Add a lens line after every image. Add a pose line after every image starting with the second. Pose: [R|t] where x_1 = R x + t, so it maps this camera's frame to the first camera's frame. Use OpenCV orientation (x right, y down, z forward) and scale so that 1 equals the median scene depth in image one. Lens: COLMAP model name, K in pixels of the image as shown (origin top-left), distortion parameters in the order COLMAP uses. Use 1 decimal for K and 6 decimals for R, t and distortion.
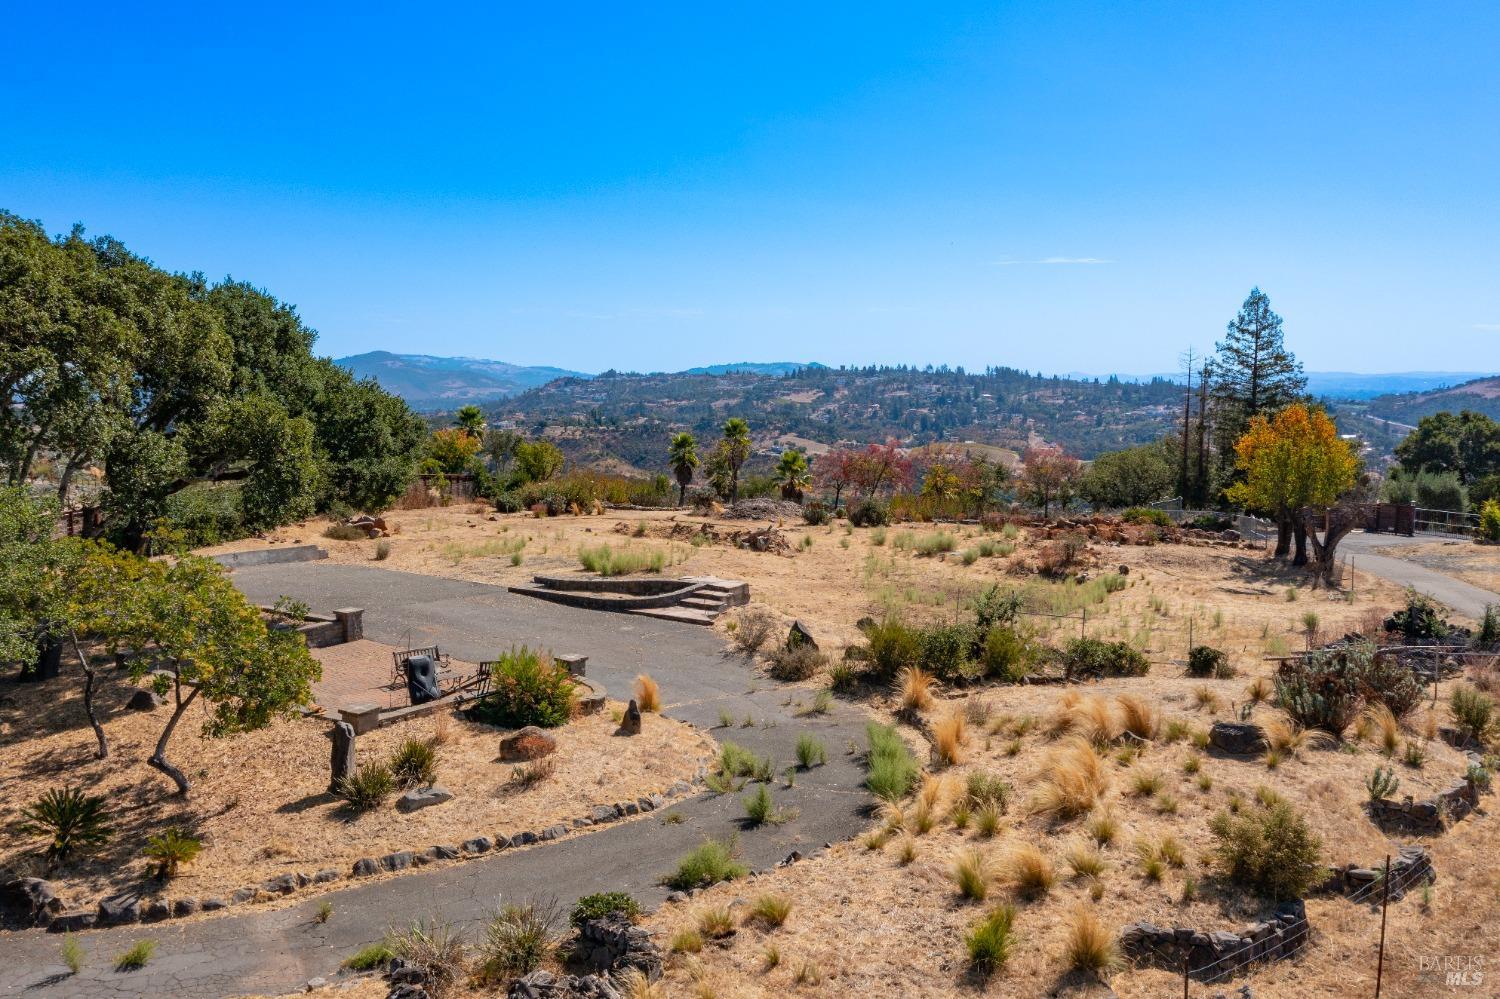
lens RADIAL K [[1200.9, 0, 749.5], [0, 1200.9, 494.9], [0, 0, 1]] dist [0.003726, 0.008041]
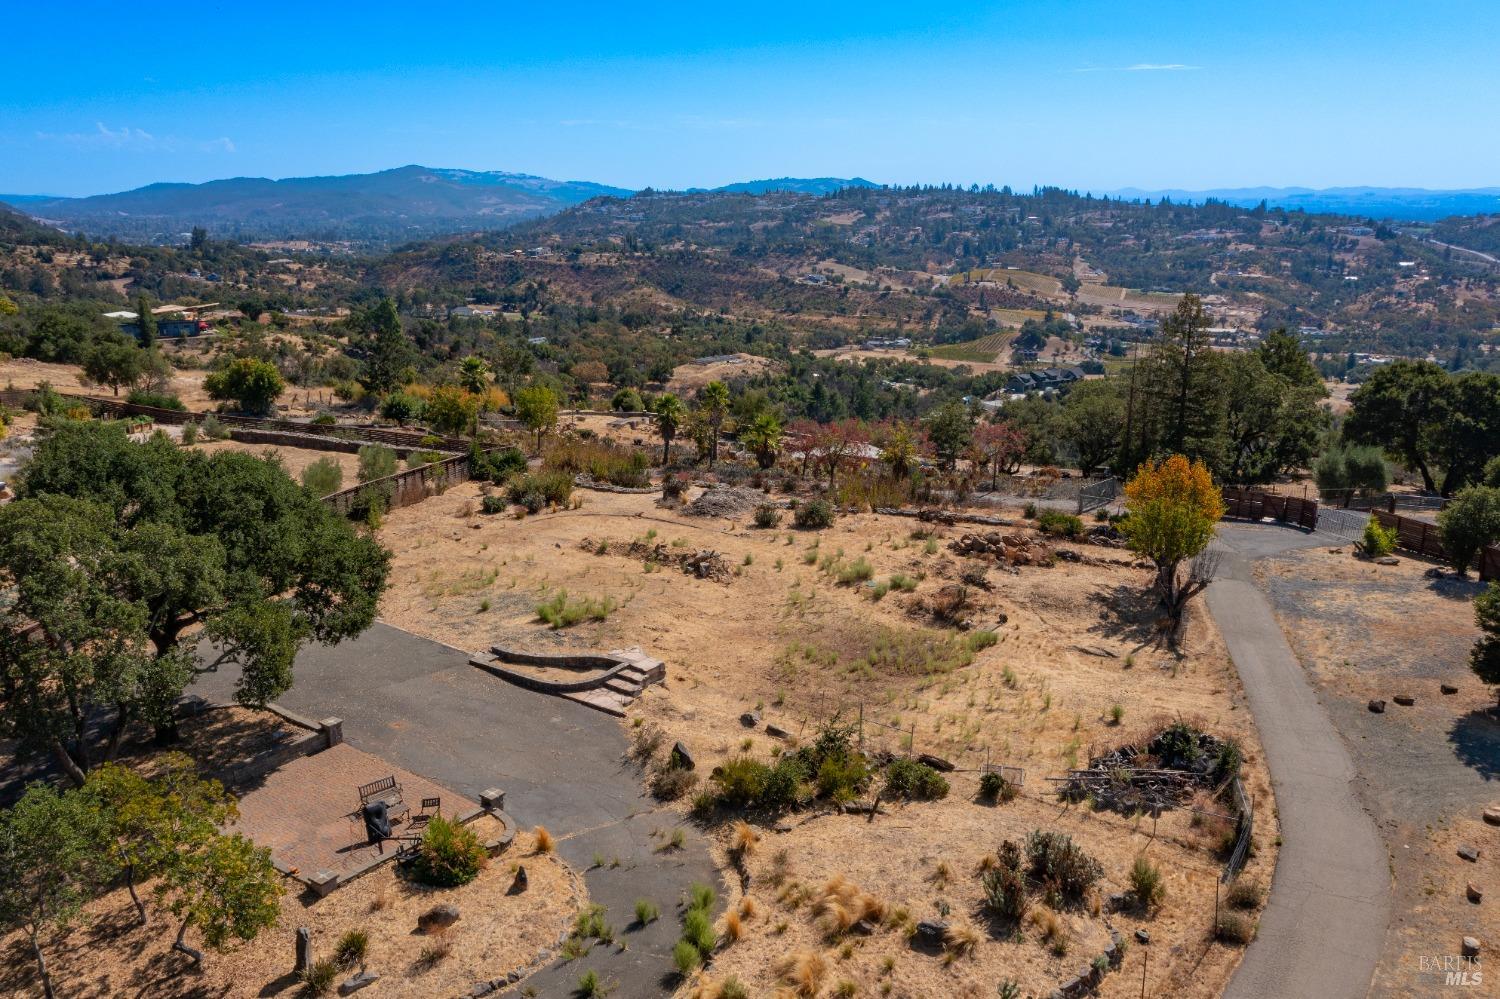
lens RADIAL K [[1200.9, 0, 747.7], [0, 1200.9, 498.9], [0, 0, 1]] dist [0.003726, 0.008041]
pose [[0.999381, 0.009671, -0.033836, 0.070698], [-0.004426, 0.988406, 0.151767, -0.157570], [0.034911, -0.151524, 0.987837, -0.098689]]
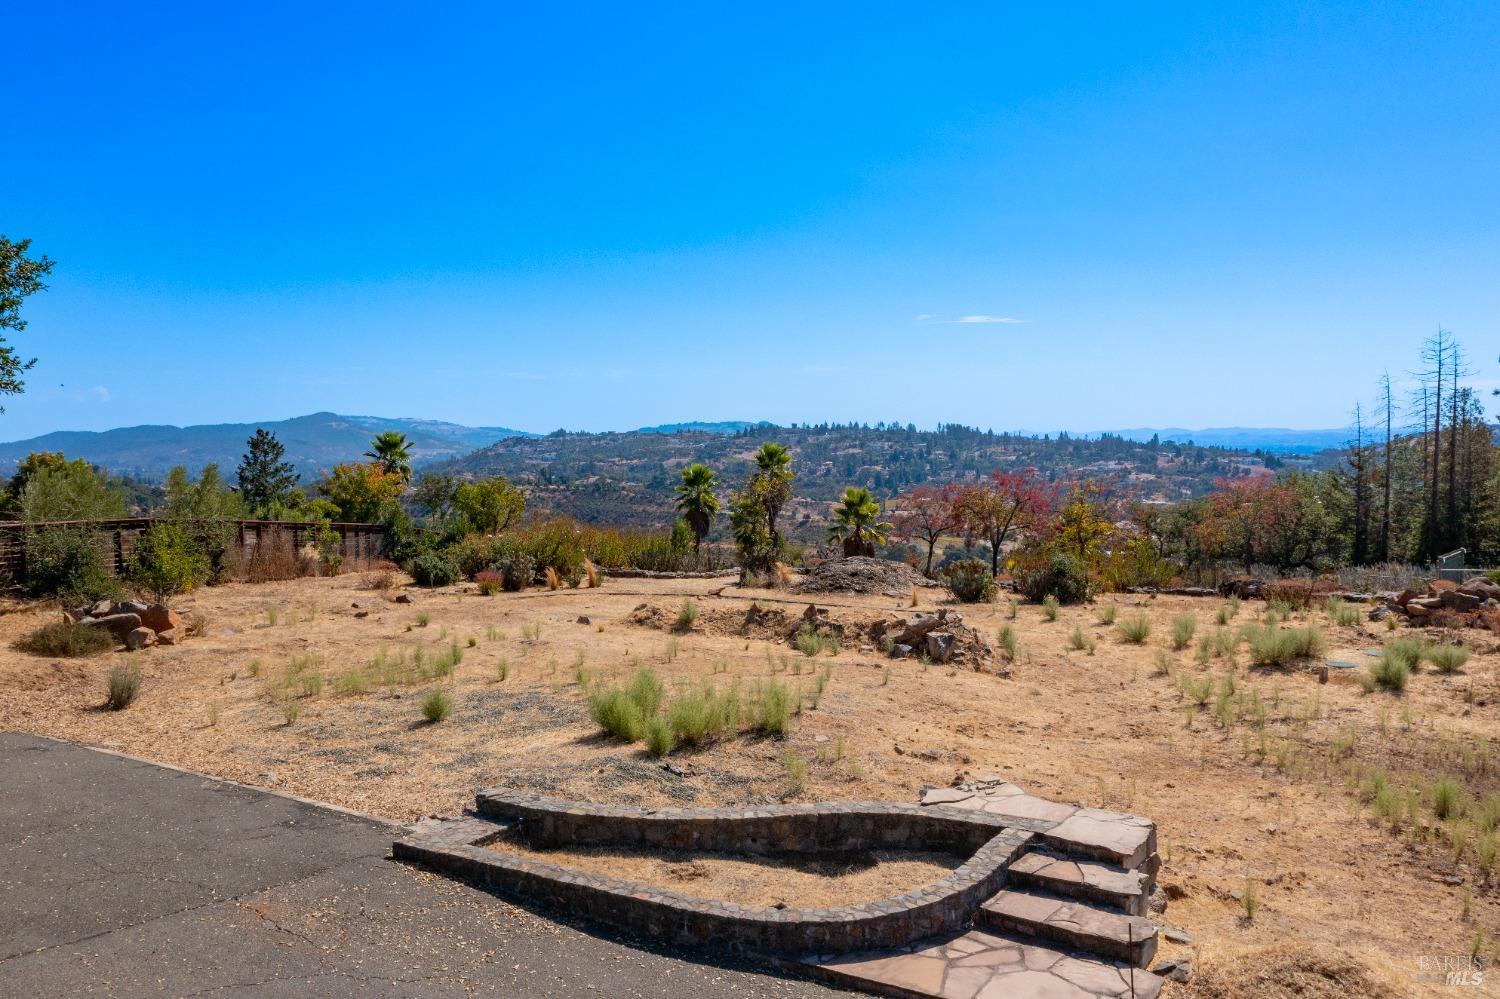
lens RADIAL K [[1200.9, 0, 751.4], [0, 1200.9, 495.5], [0, 0, 1]] dist [0.003726, 0.008041]
pose [[0.999042, -0.007738, 0.043083, -0.069265], [0.009828, 0.998774, -0.048509, 0.000841], [-0.042655, 0.048886, 0.997893, 0.391907]]
